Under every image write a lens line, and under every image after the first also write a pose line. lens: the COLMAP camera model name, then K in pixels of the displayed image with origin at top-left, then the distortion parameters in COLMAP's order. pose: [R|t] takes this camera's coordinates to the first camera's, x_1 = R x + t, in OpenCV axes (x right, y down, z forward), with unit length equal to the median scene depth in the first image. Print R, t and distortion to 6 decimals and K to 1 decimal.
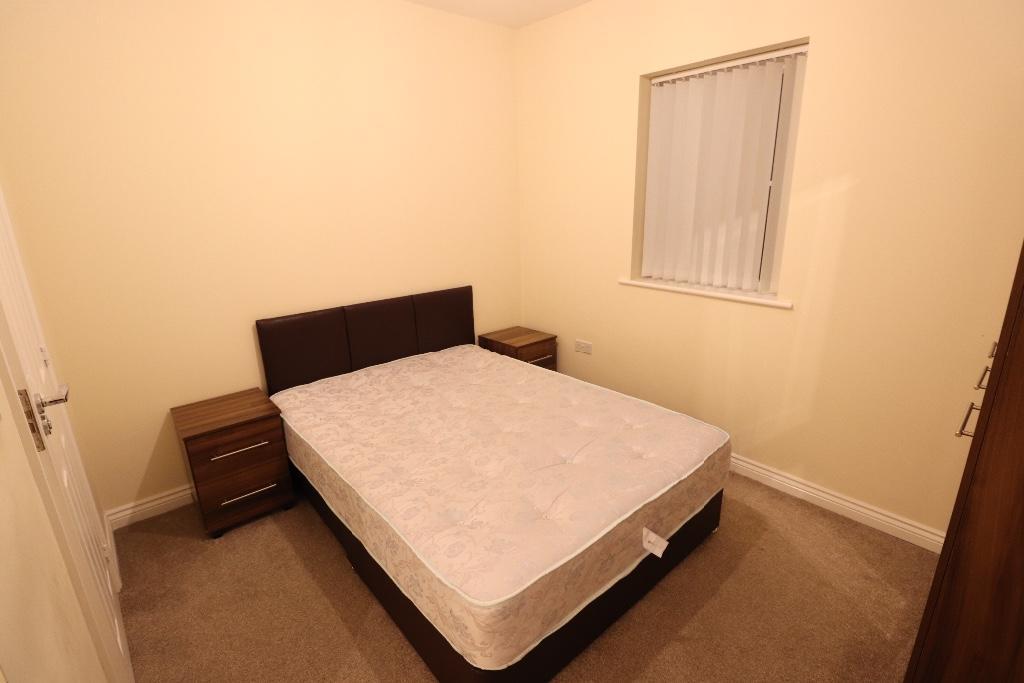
lens RADIAL K [[471.0, 0, 511.1], [0, 471.0, 339.8], [0, 0, 1]] dist [-0.015078, -0.000162]
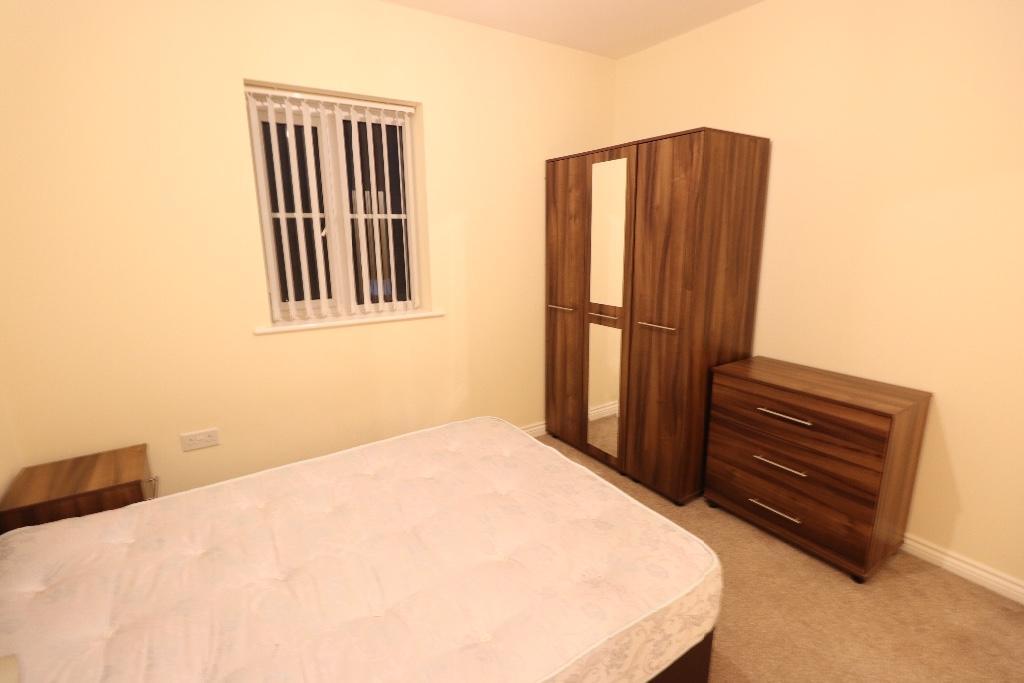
lens RADIAL K [[471.0, 0, 510.3], [0, 471.0, 341.8], [0, 0, 1]] dist [-0.015078, -0.000162]
pose [[0.146022, -0.214249, 0.965803, -0.417263], [0.279118, 0.945526, 0.167551, -0.109190], [-0.949089, 0.245106, 0.197869, 0.401517]]
